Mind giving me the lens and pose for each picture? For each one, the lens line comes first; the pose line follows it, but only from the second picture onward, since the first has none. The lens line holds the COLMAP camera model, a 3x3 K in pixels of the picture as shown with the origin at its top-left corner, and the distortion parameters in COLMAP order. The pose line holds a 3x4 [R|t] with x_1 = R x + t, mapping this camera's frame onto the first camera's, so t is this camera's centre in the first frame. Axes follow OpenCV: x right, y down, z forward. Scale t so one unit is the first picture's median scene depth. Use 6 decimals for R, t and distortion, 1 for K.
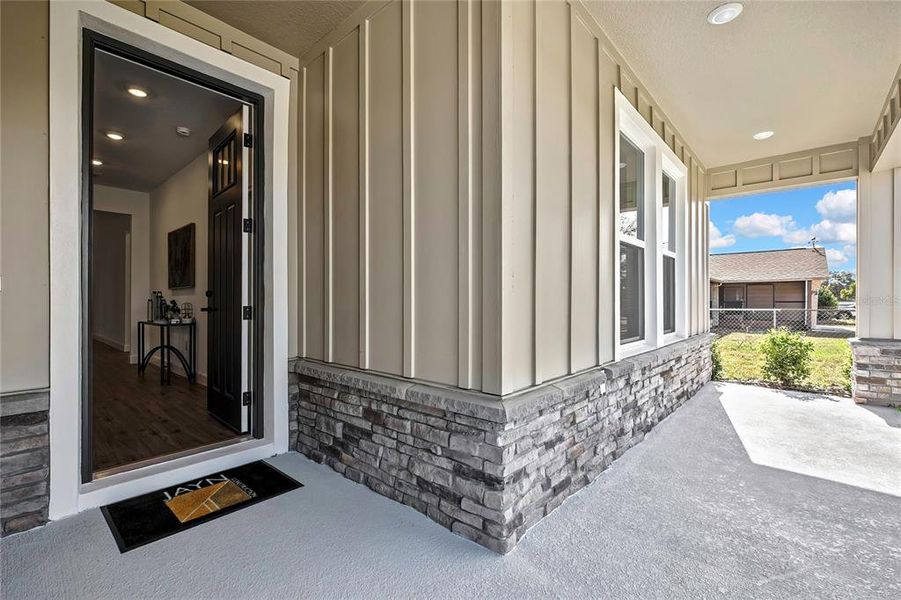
lens RADIAL K [[402.2, 0, 451.2], [0, 402.2, 302.0], [0, 0, 1]] dist [-0.016111, -0.000174]
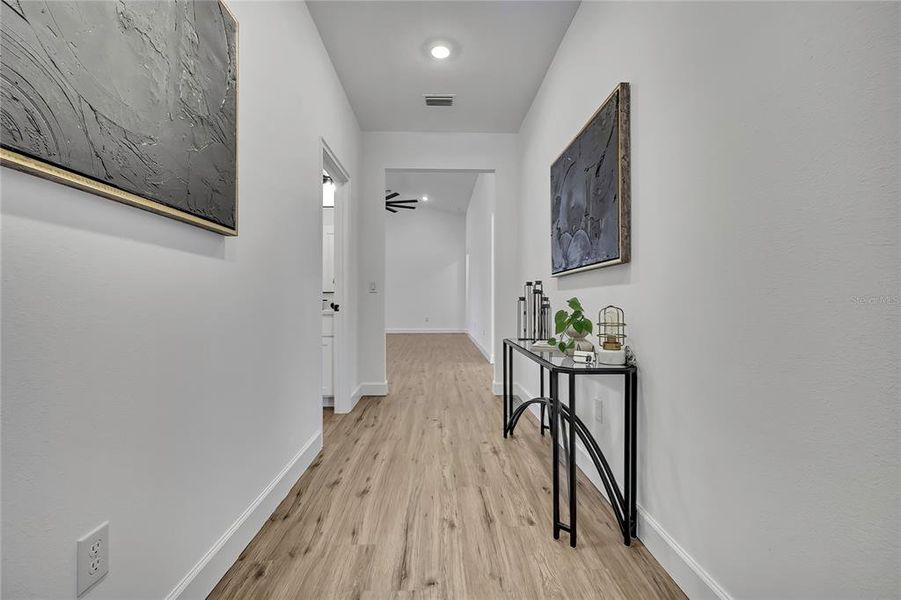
lens RADIAL K [[402.2, 0, 450.7], [0, 402.2, 295.6], [0, 0, 1]] dist [-0.016111, -0.000174]
pose [[0.698847, -0.000509, -0.715271, -0.488153], [-0.003773, 0.999983, -0.004398, -0.006166], [0.715261, 0.005772, 0.698833, 0.620733]]
